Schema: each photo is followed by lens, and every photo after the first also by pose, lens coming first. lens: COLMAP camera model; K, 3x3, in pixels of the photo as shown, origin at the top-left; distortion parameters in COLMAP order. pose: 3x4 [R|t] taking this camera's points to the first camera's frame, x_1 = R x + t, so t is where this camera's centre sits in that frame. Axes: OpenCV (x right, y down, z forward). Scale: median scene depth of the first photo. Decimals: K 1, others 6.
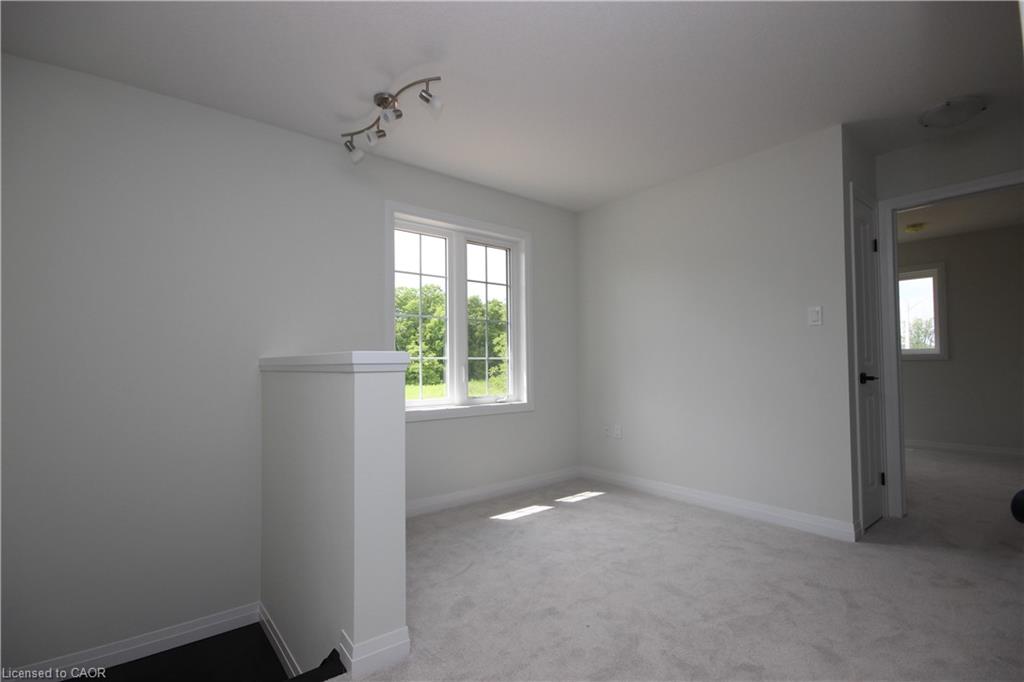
lens RADIAL K [[484.4, 0, 514.9], [0, 484.4, 347.1], [0, 0, 1]] dist [-0.000495, 0.000042]
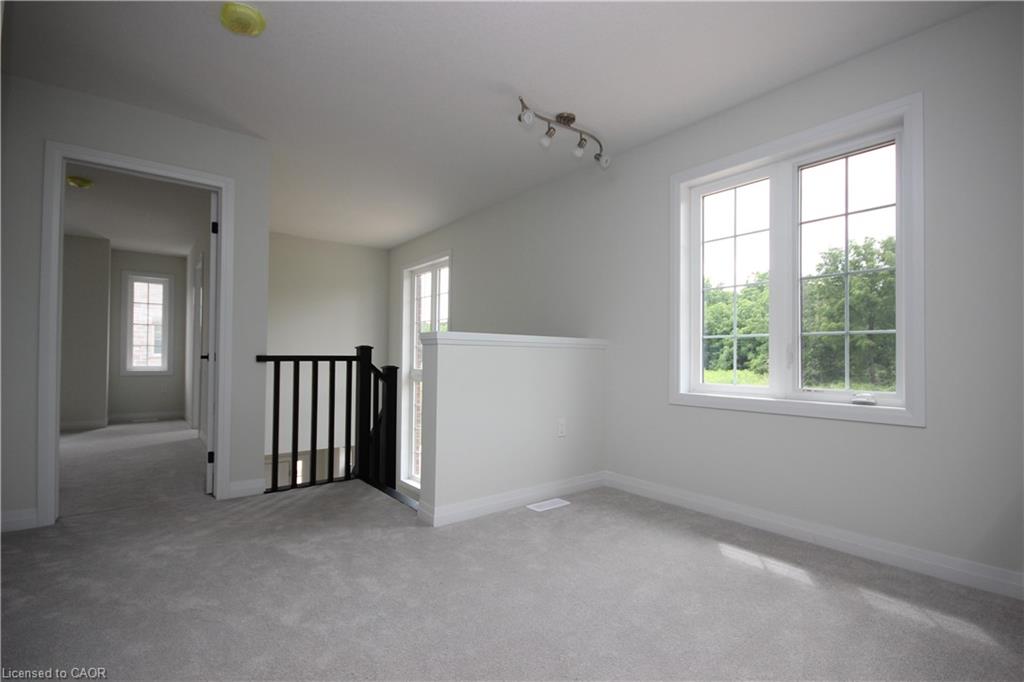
lens RADIAL K [[484.4, 0, 514.9], [0, 484.4, 347.1], [0, 0, 1]] dist [-0.000495, 0.000042]
pose [[0.003313, -0.013326, -0.999906, 0.602052], [0.023336, 0.999640, -0.013245, 0.041810], [0.999722, -0.023290, 0.003623, 0.581526]]
